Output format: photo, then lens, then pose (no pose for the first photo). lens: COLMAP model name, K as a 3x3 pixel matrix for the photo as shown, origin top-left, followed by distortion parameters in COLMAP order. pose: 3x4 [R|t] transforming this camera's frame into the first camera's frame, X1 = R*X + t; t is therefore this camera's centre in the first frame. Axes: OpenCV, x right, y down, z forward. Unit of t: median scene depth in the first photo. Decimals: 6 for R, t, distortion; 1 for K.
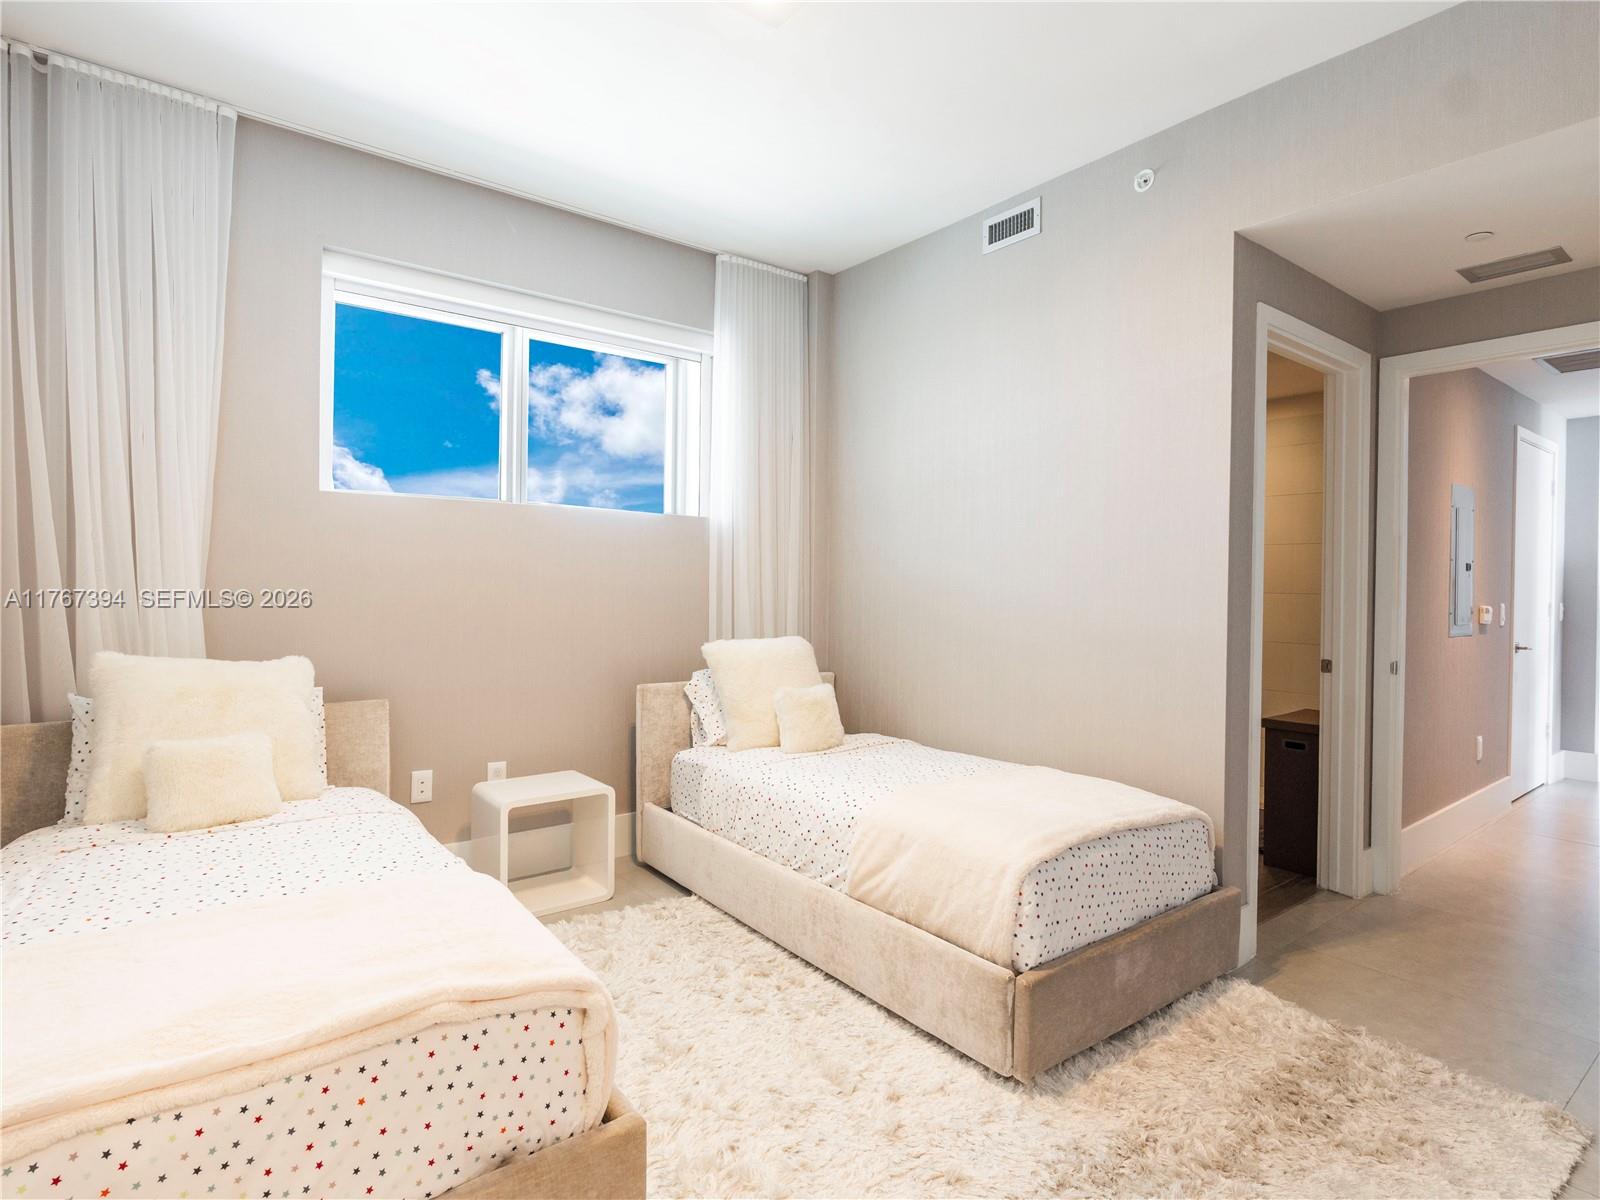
lens RADIAL K [[830.2, 0, 801.3], [0, 830.2, 590.7], [0, 0, 1]] dist [-0.002657, -0.000543]
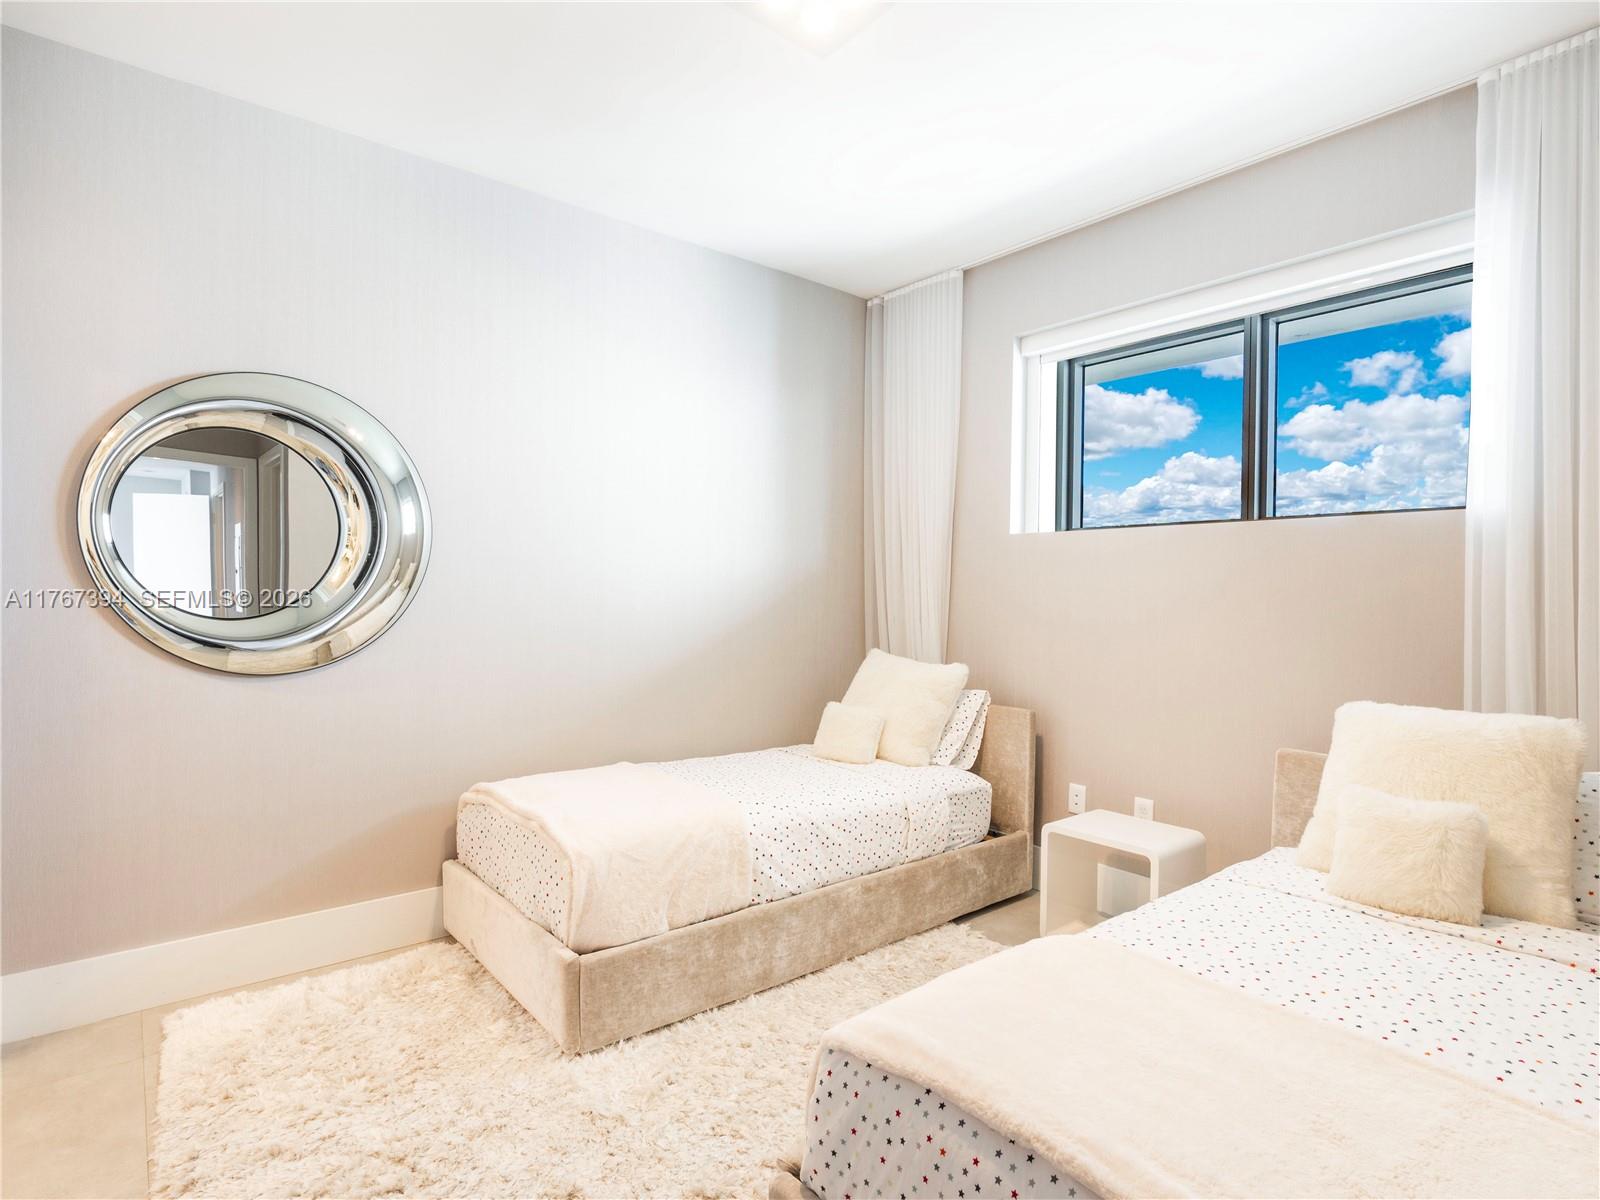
lens RADIAL K [[830.2, 0, 801.3], [0, 830.2, 590.7], [0, 0, 1]] dist [-0.002657, -0.000543]
pose [[0.037127, -0.007124, -0.999285, 0.685475], [-0.015581, 0.999849, -0.007707, -0.023095], [0.999189, 0.015856, 0.037010, 0.678150]]
